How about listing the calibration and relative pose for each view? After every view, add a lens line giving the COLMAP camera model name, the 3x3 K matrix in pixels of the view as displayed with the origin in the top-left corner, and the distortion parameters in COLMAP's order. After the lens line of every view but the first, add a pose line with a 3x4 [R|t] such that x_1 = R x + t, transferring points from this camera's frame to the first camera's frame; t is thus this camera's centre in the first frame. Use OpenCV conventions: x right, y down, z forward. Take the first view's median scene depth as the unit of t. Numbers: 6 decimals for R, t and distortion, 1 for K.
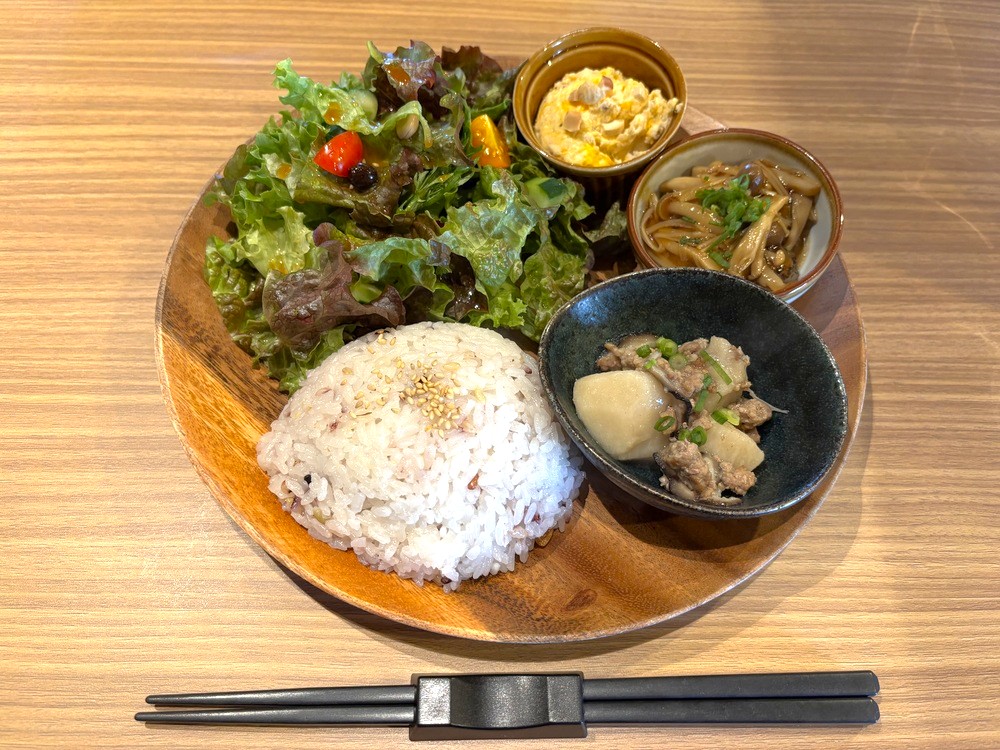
lens RADIAL K [[761.5, 0, 500.0], [0, 761.5, 375.0], [0, 0, 1]] dist [-0.050109, 0.000394]
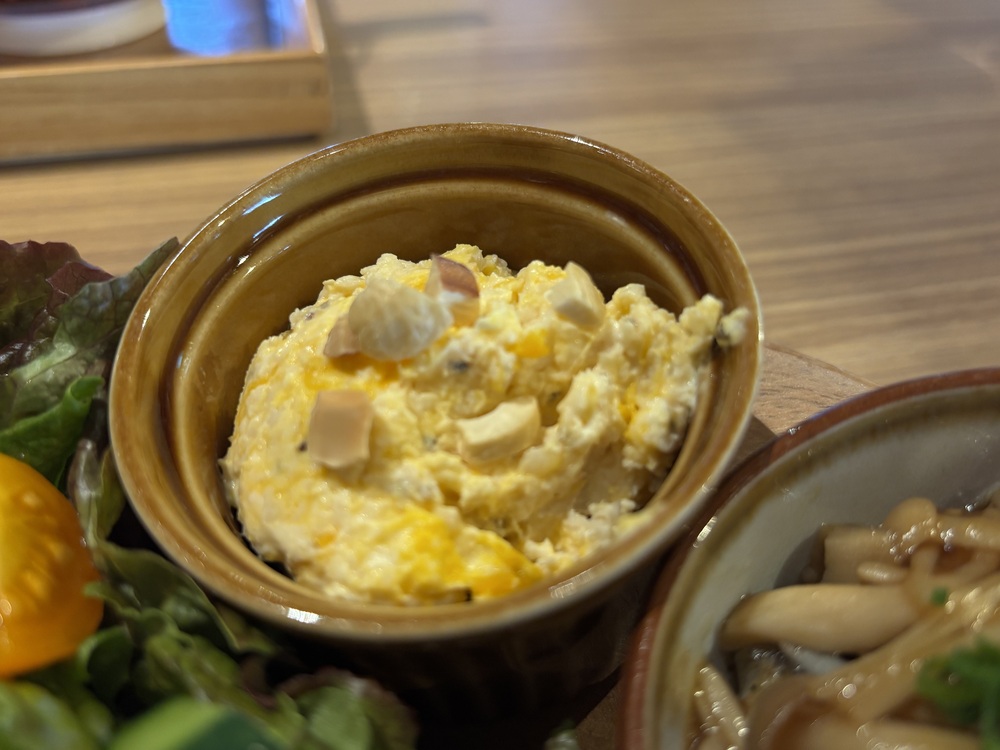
lens RADIAL K [[873.6, 0, 500.0], [0, 873.6, 375.0], [0, 0, 1]] dist [-0.000219, -0.001087]
pose [[0.986357, -0.117141, 0.115665, 0.116477], [0.151264, 0.922160, -0.356005, -0.235565], [-0.064959, 0.368644, 0.927298, 0.708019]]
